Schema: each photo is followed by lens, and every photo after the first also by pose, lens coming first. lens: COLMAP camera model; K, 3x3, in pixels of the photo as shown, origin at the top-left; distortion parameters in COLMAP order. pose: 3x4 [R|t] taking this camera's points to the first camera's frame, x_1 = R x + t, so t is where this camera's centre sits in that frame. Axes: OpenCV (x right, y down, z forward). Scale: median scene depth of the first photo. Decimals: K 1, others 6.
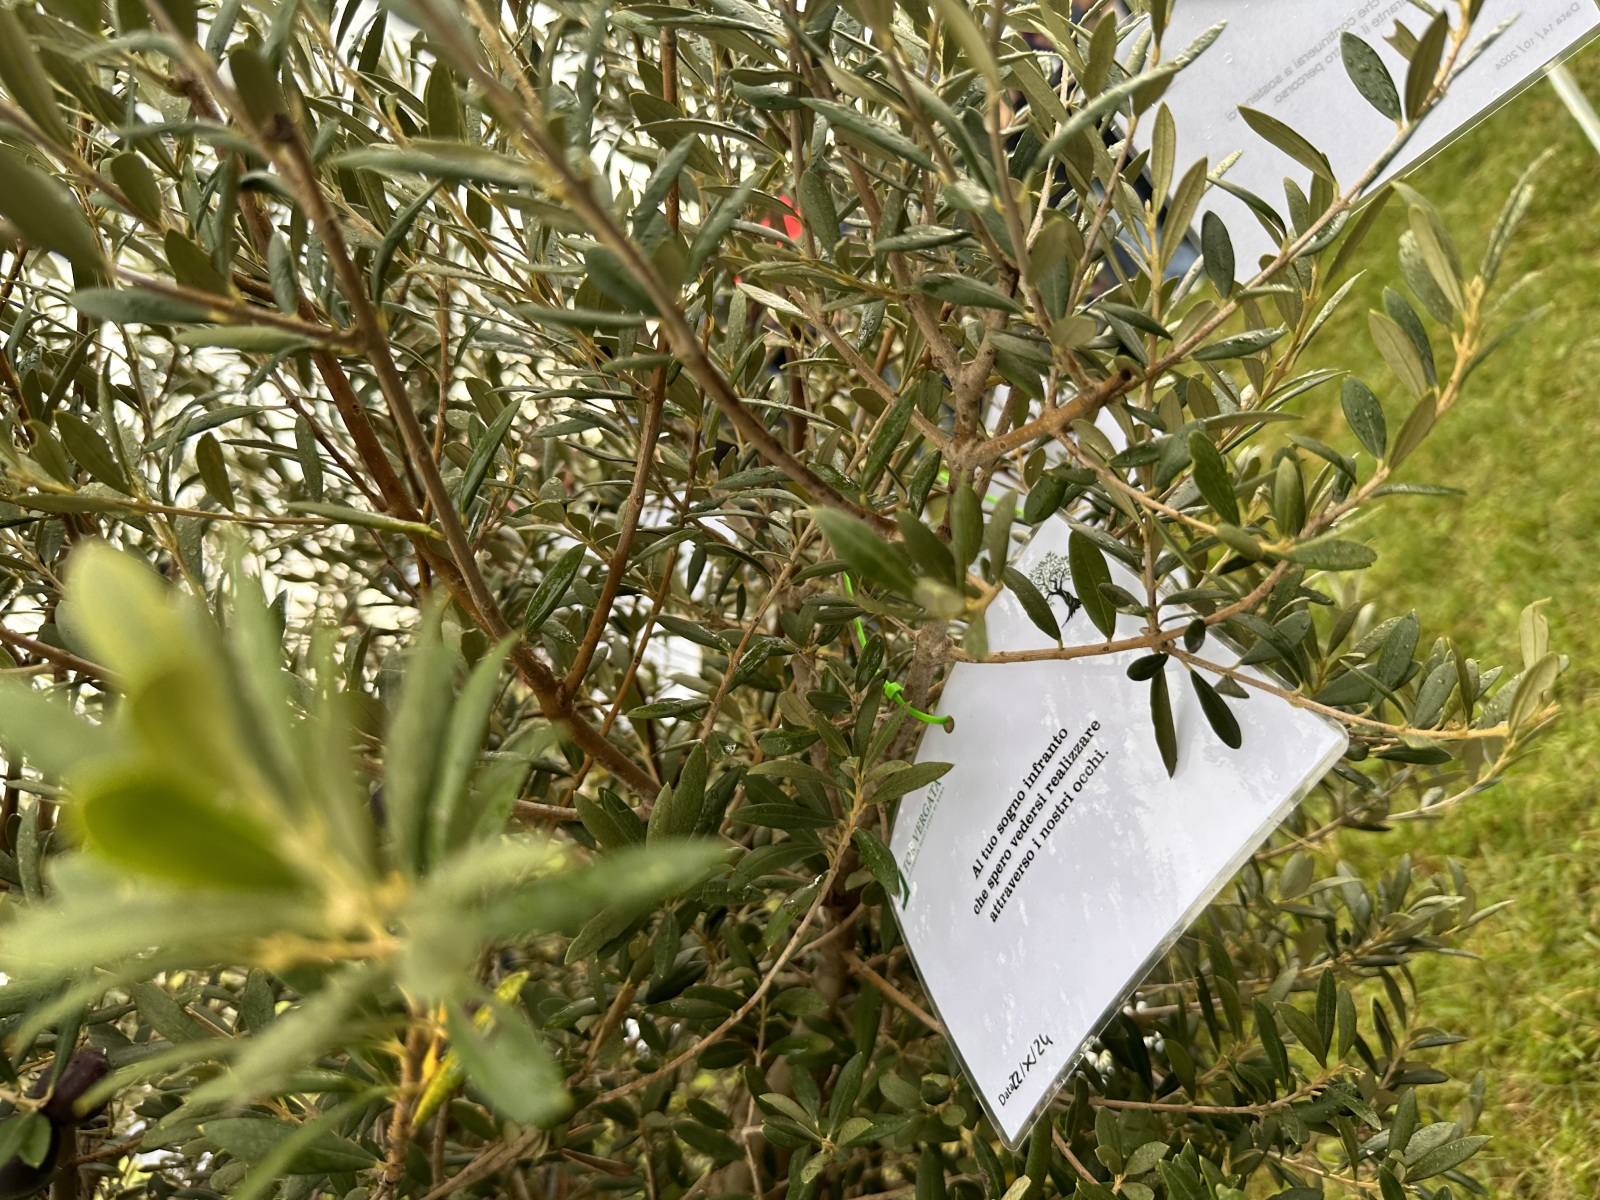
lens RADIAL K [[1108.9, 0, 800.0], [0, 1108.9, 600.0], [0, 0, 1]] dist [0.061058, -0.071584]
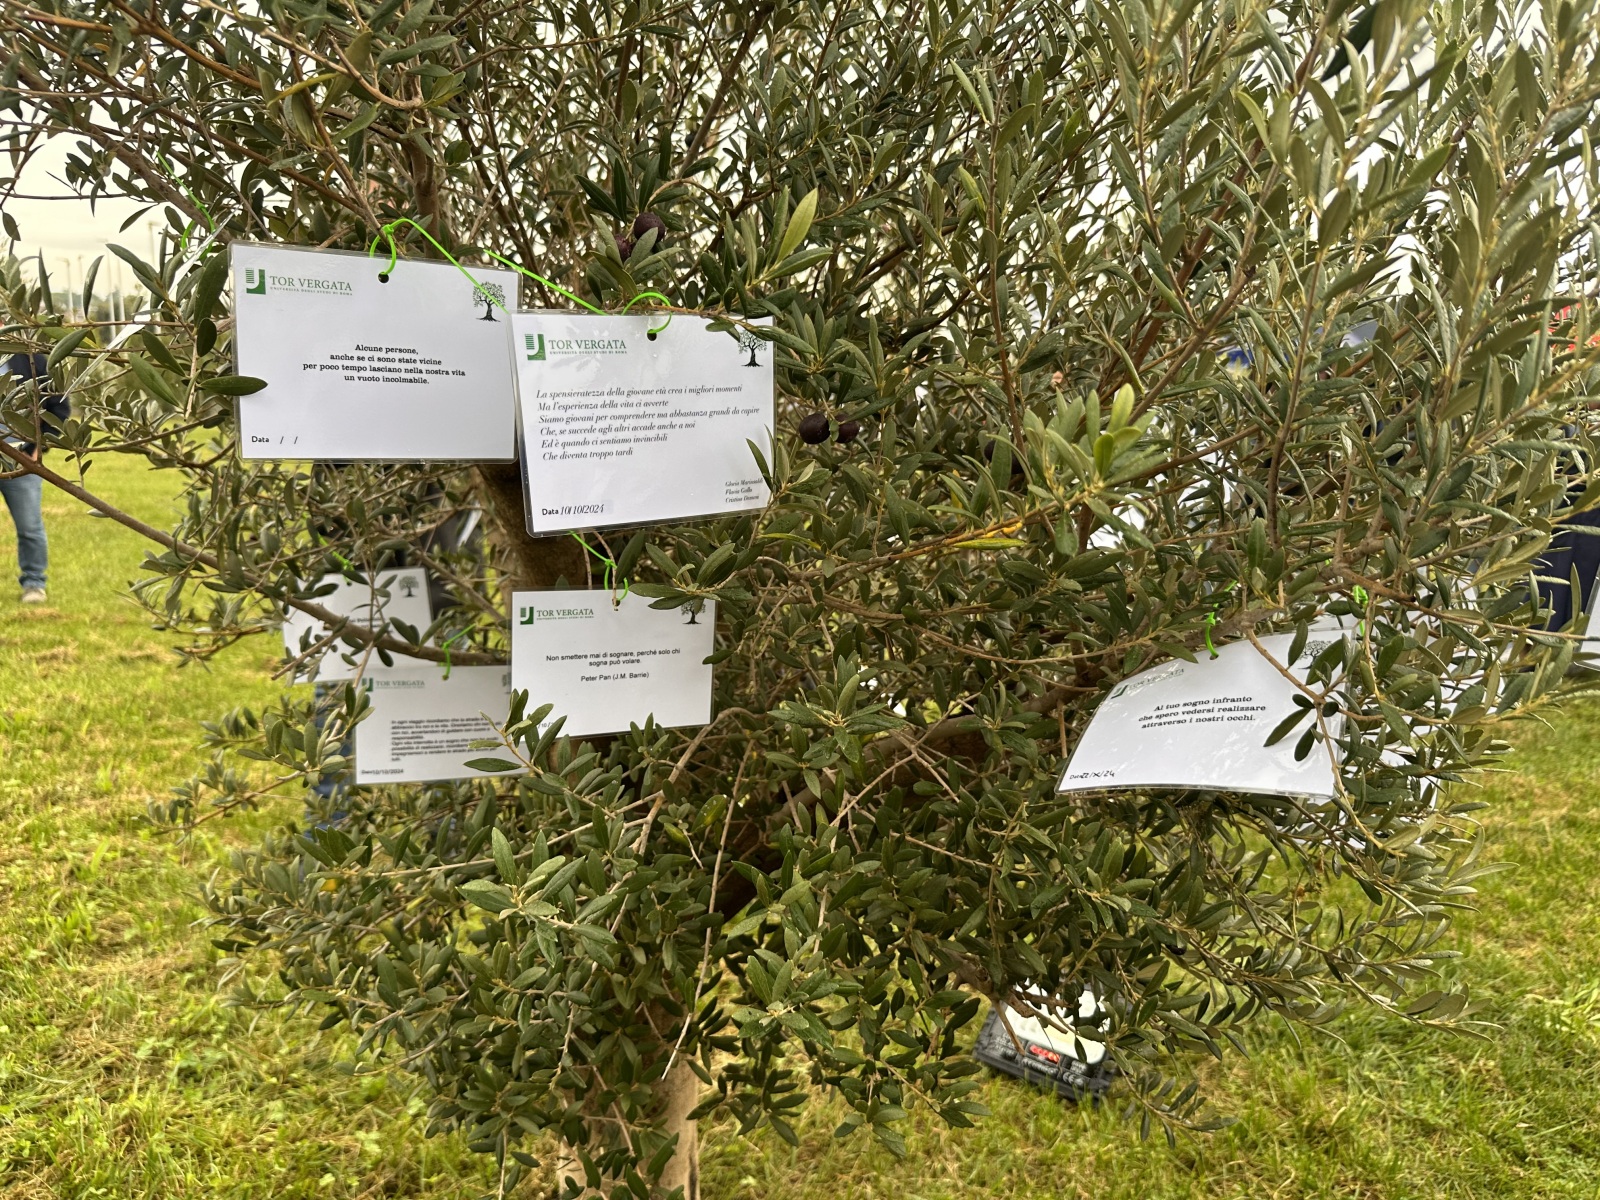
lens RADIAL K [[1108.9, 0, 800.0], [0, 1108.9, 600.0], [0, 0, 1]] dist [0.061058, -0.071584]
pose [[0.558670, 0.802354, -0.210039, 0.071381], [-0.751705, 0.596848, 0.280556, 0.058577], [0.350467, 0.001149, 0.936575, -1.064717]]
